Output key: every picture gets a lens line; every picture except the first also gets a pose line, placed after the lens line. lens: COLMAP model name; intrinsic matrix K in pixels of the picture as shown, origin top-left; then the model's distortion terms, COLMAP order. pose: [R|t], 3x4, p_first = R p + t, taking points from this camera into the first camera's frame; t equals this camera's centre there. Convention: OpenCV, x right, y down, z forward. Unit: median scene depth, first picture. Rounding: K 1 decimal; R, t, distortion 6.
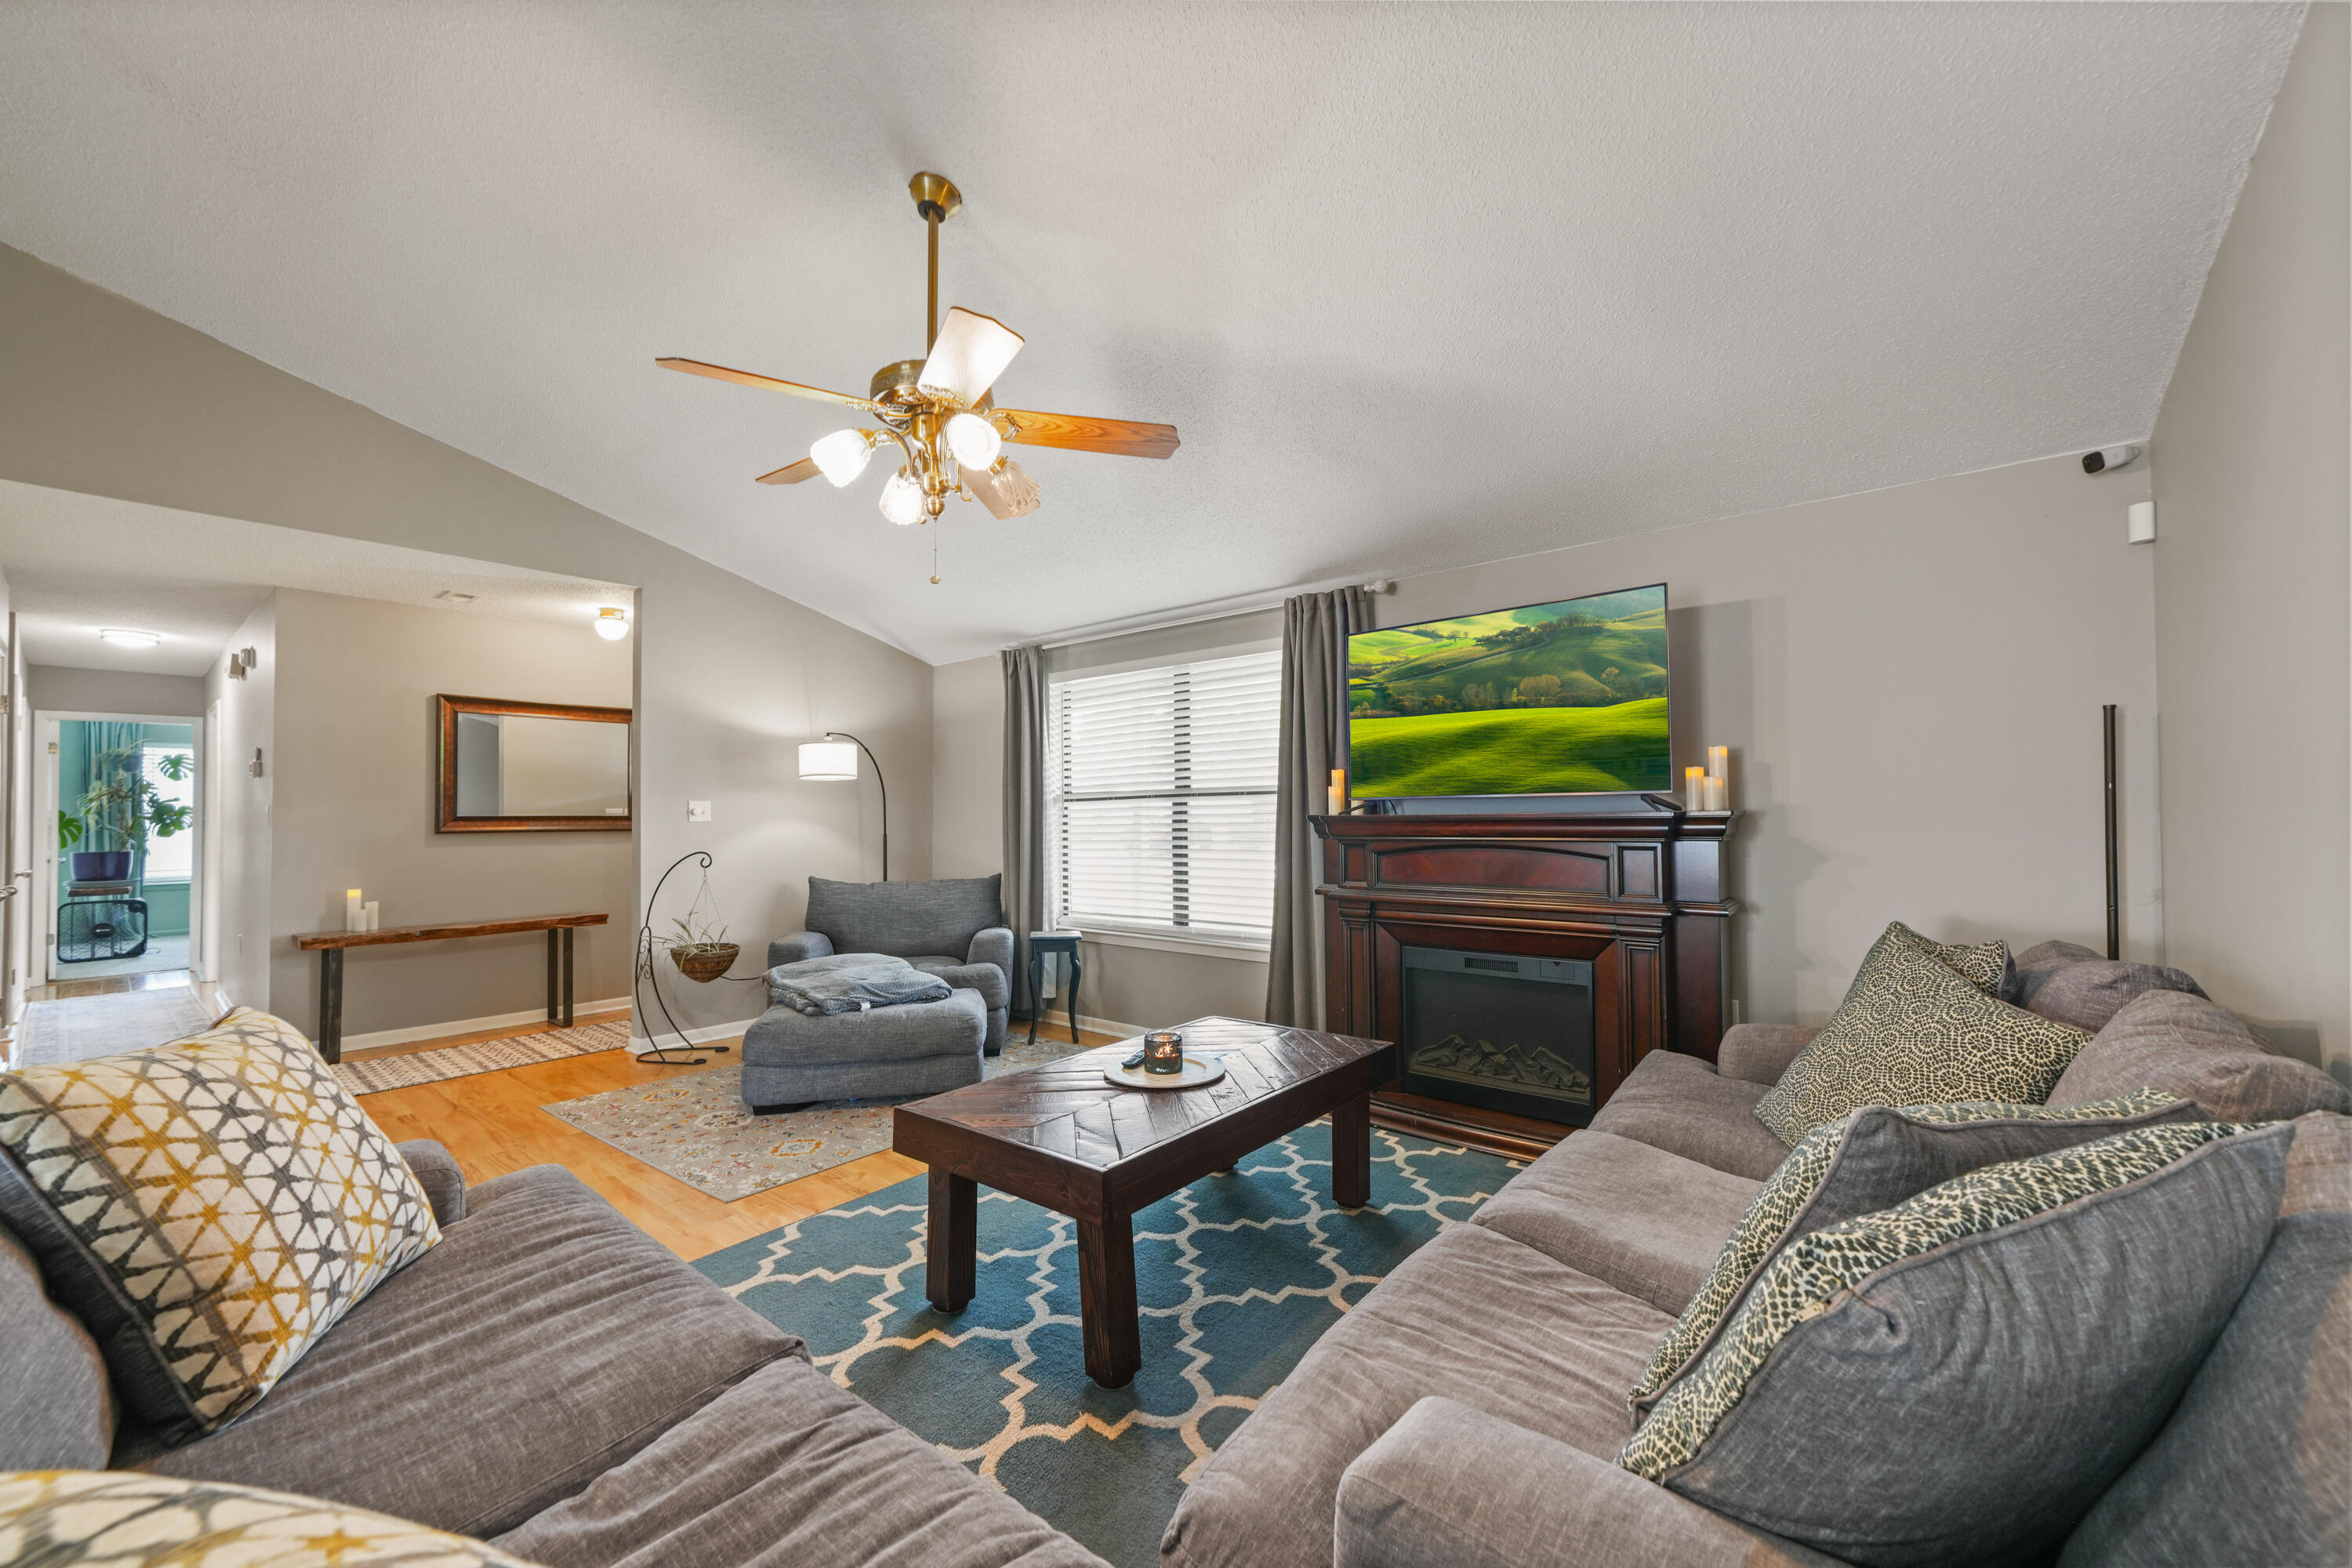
lens RADIAL K [[892.2, 0, 1165.0], [0, 892.2, 785.9], [0, 0, 1]] dist [-0.006554, 0.000877]
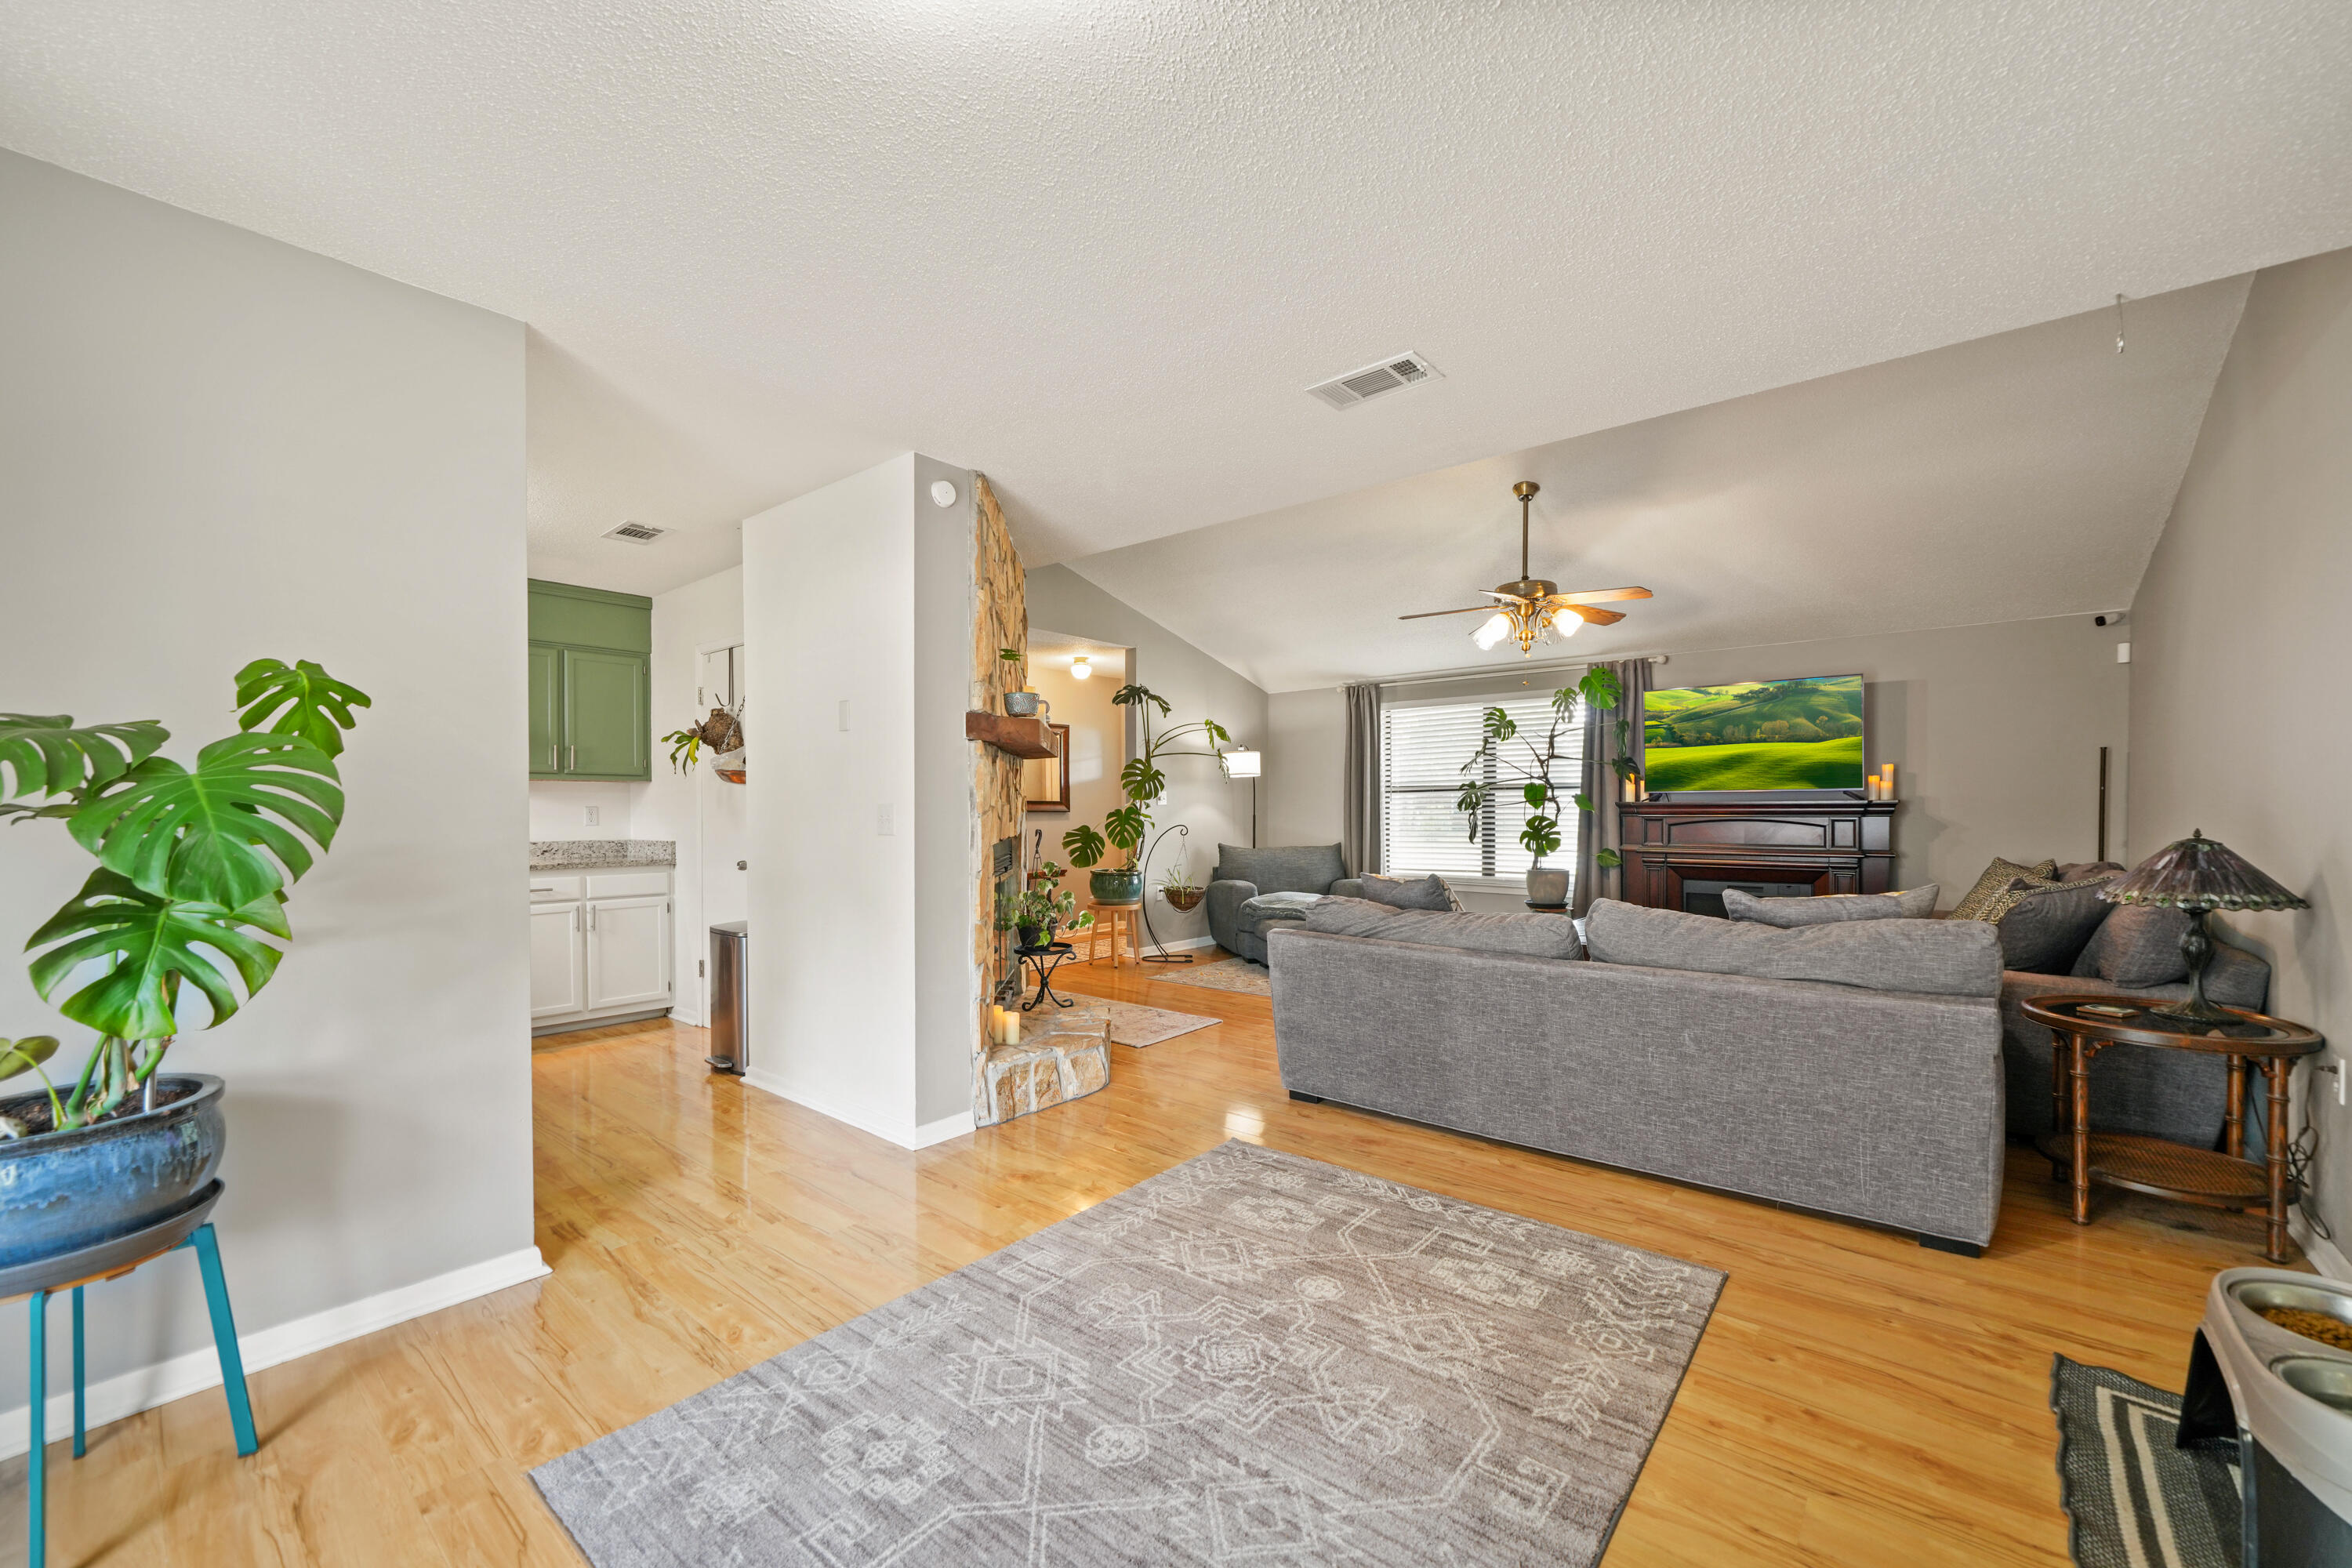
lens RADIAL K [[892.2, 0, 1193.3], [0, 892.2, 803.3], [0, 0, 1]] dist [-0.006554, 0.000877]
pose [[0.999981, 0.006059, -0.001322, -0.617146], [-0.006017, 0.999555, 0.029201, -0.007481], [0.001498, -0.029192, 0.999573, -0.631731]]
